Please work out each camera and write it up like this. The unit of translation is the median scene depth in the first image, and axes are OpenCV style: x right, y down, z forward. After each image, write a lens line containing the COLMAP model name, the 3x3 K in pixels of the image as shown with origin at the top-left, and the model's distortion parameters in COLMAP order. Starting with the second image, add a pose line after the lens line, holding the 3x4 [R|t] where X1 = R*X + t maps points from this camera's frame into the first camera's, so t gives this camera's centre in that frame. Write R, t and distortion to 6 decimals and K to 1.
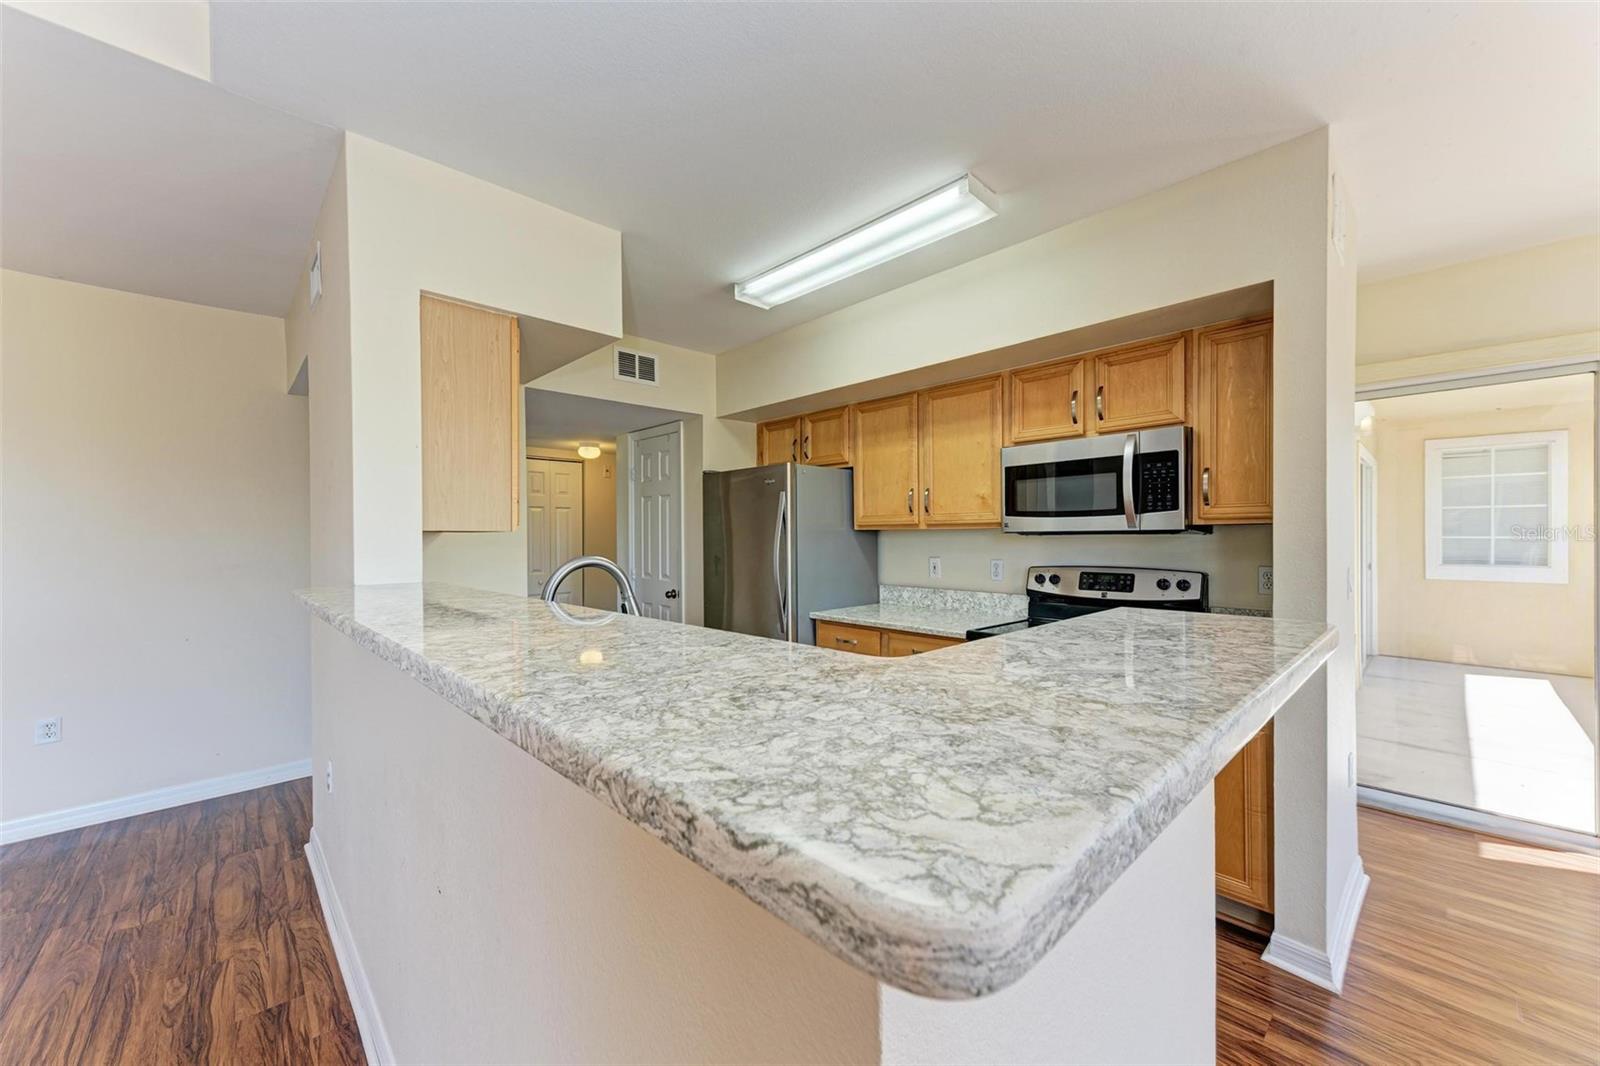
lens RADIAL K [[609.3, 0, 799.6], [0, 609.3, 538.2], [0, 0, 1]] dist [0.012636, -0.002439]
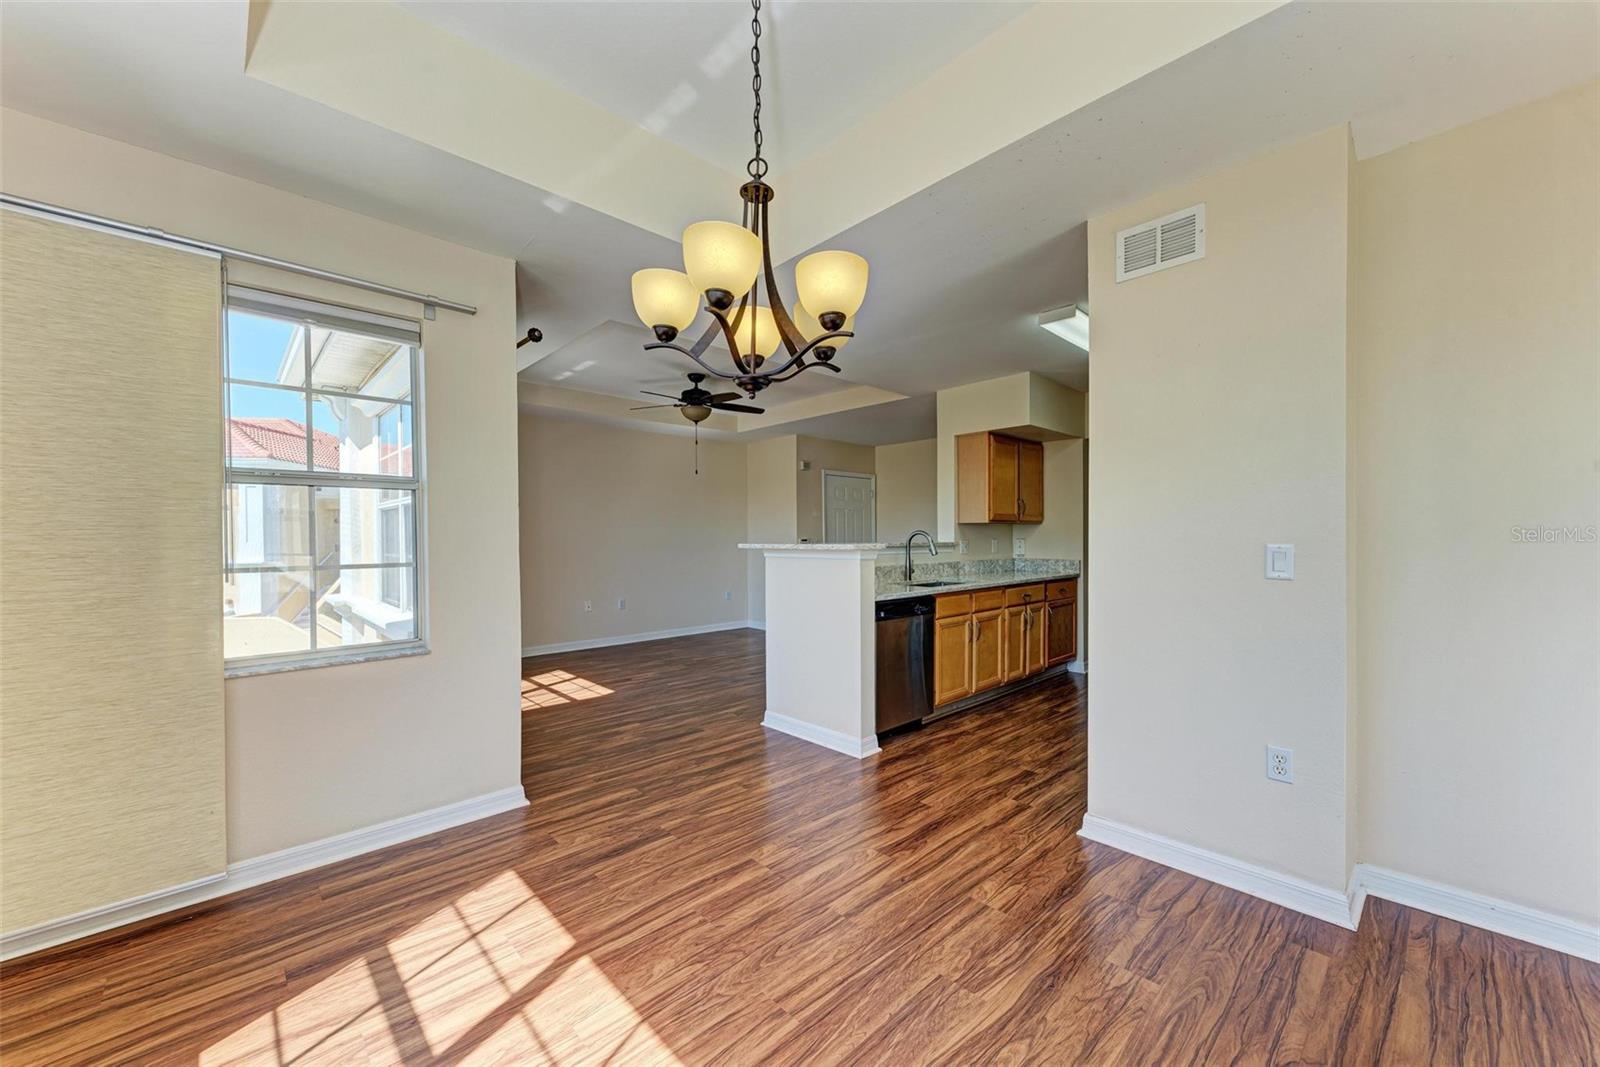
lens RADIAL K [[609.3, 0, 801.9], [0, 609.3, 537.8], [0, 0, 1]] dist [0.012636, -0.002439]
pose [[-0.004875, 0.005440, -0.999973, 1.430830], [0.003915, 0.999978, 0.005421, 0.021218], [0.999980, -0.003889, -0.004897, 0.233255]]
